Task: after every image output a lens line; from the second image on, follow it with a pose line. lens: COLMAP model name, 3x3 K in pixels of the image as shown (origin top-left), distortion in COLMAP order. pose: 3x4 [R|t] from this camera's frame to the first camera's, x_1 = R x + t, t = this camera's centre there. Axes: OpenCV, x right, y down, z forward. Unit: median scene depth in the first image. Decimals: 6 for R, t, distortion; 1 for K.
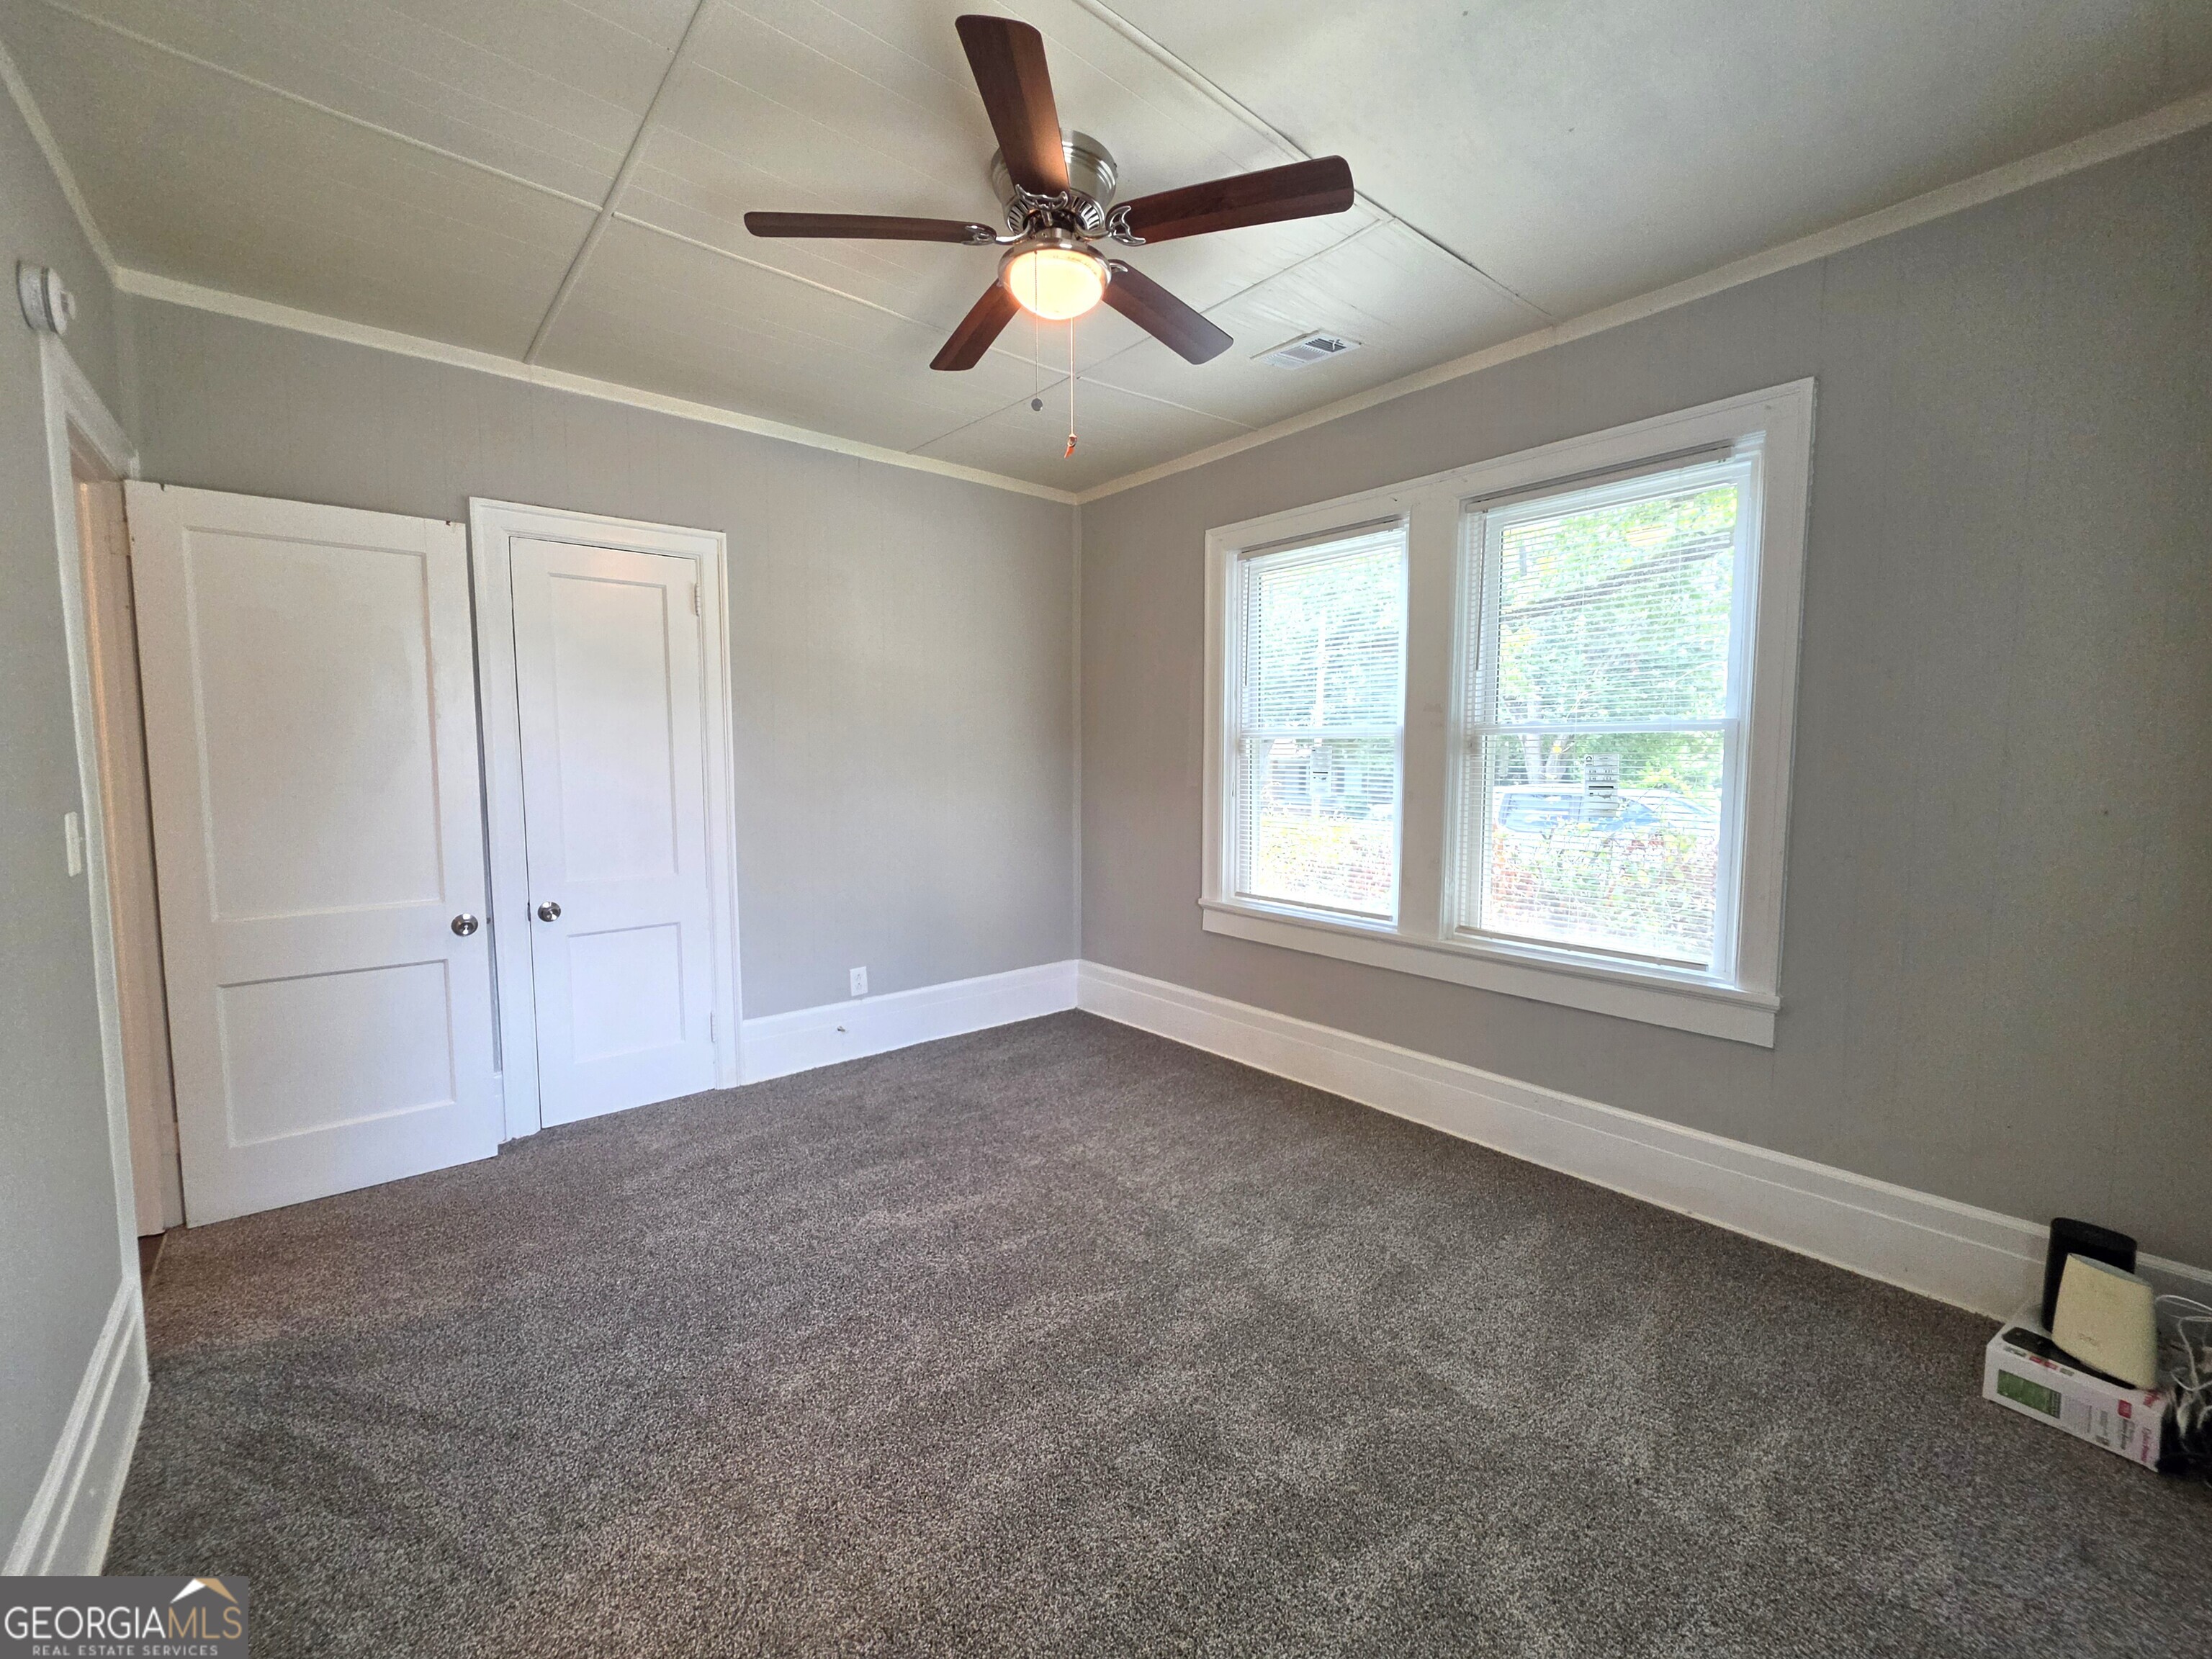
lens RADIAL K [[893.6, 0, 1109.6], [0, 893.6, 821.9], [0, 0, 1]] dist [-0.000647, 0.000149]
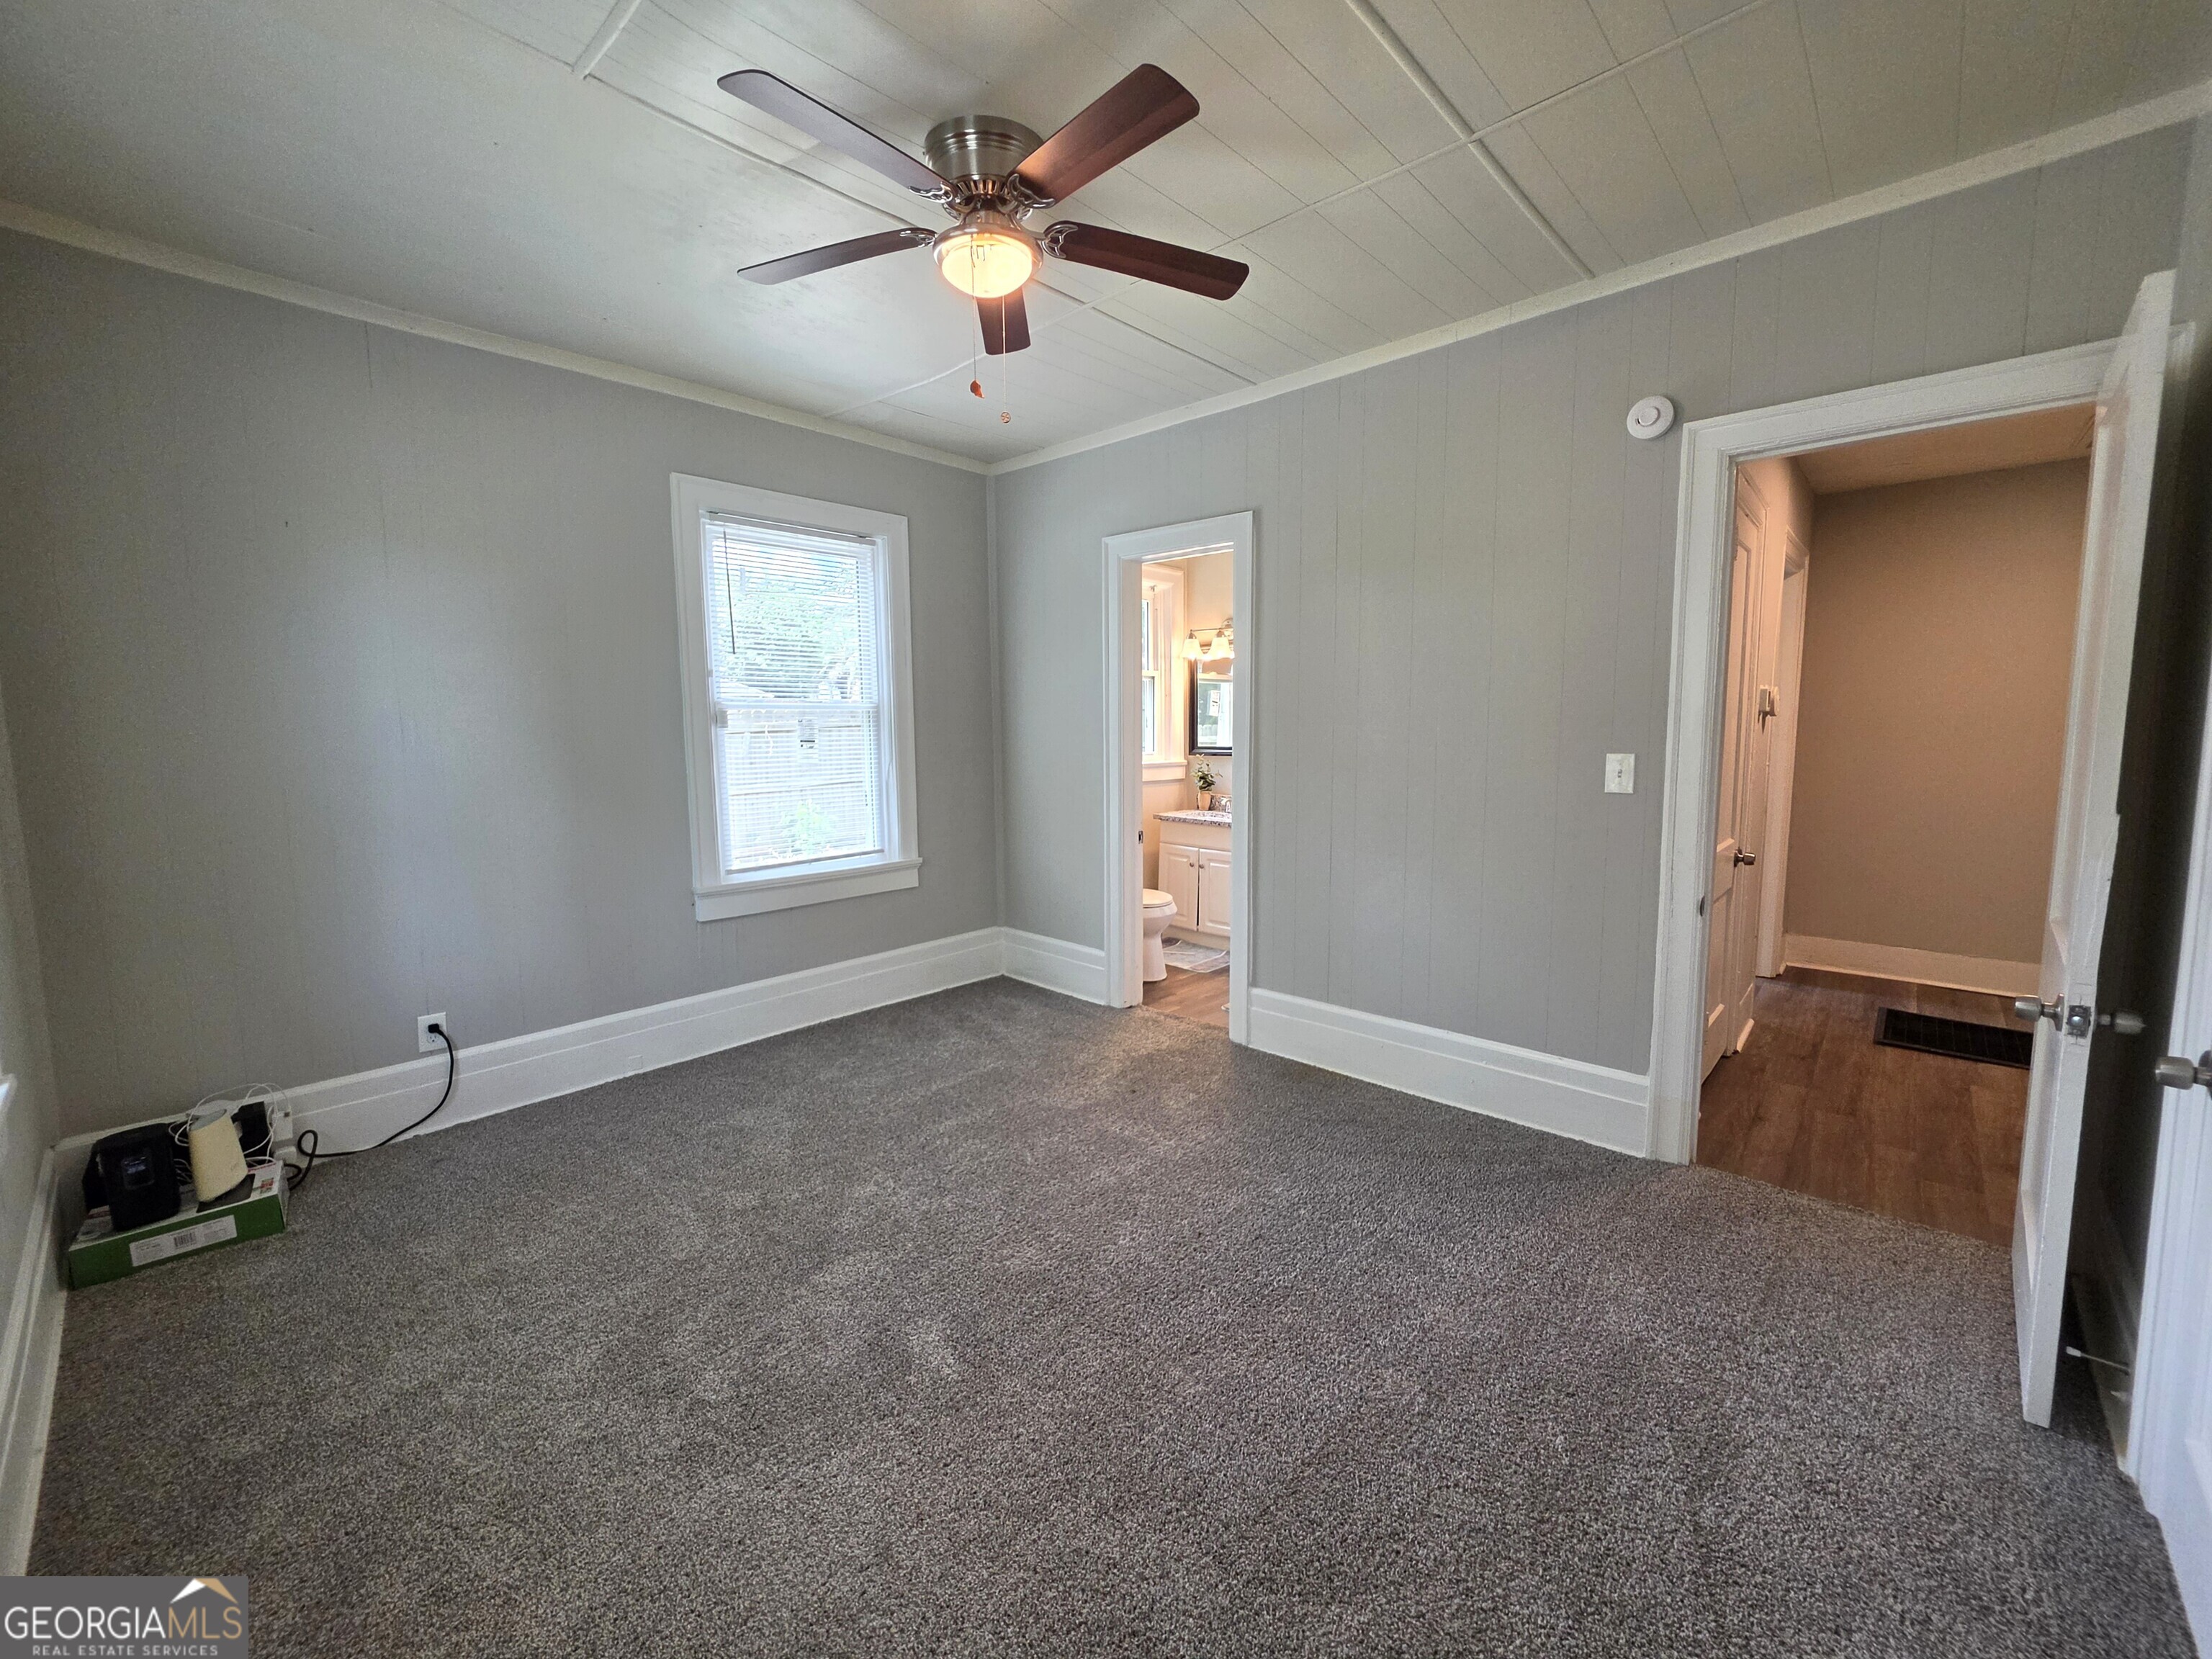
lens RADIAL K [[894.1, 0, 1100.2], [0, 894.1, 815.5], [0, 0, 1]] dist [-0.001508, 0.000200]
pose [[-0.994140, 0.022815, -0.105664, -0.049382], [0.003516, 0.983782, 0.179335, -0.099923], [0.108041, 0.177912, -0.978097, 1.283895]]
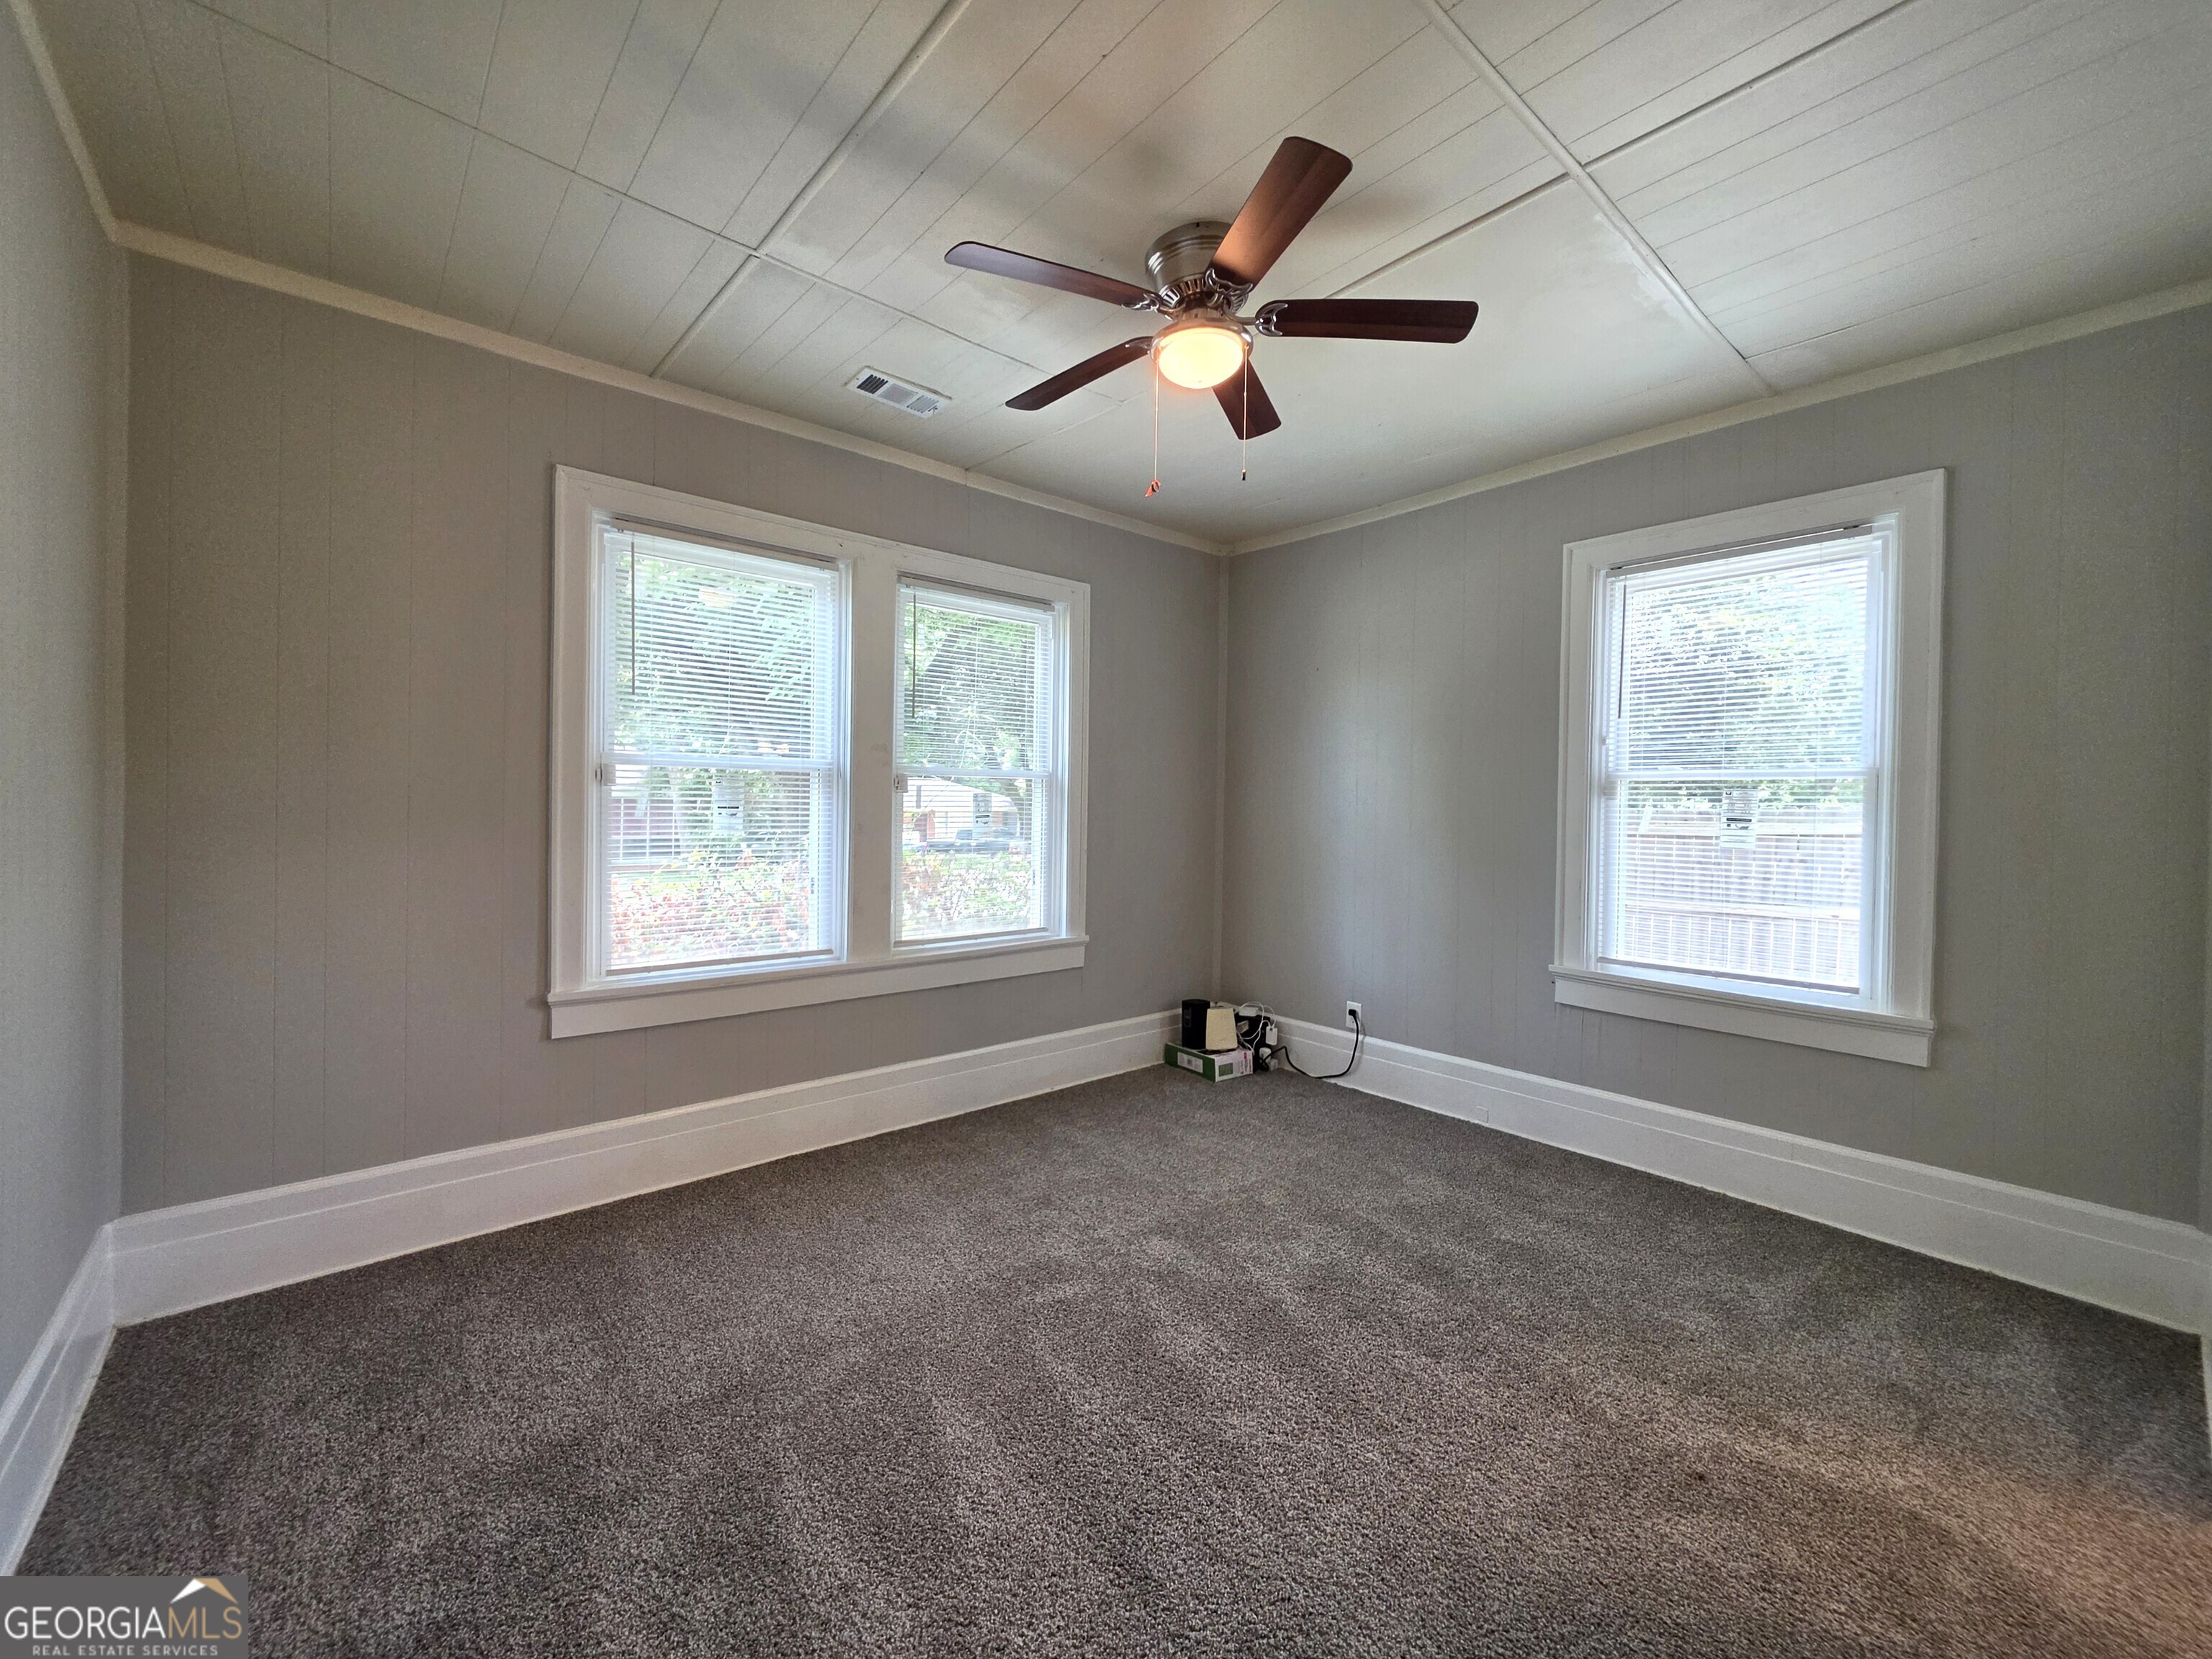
lens RADIAL K [[895.5, 0, 1109.6], [0, 895.5, 815.4], [0, 0, 1]] dist [-0.003958, 0.000170]
pose [[-0.006147, -0.011369, 0.999916, -0.709312], [0.061540, 0.998036, 0.011726, -0.038283], [-0.998086, 0.061607, -0.005435, 0.695111]]
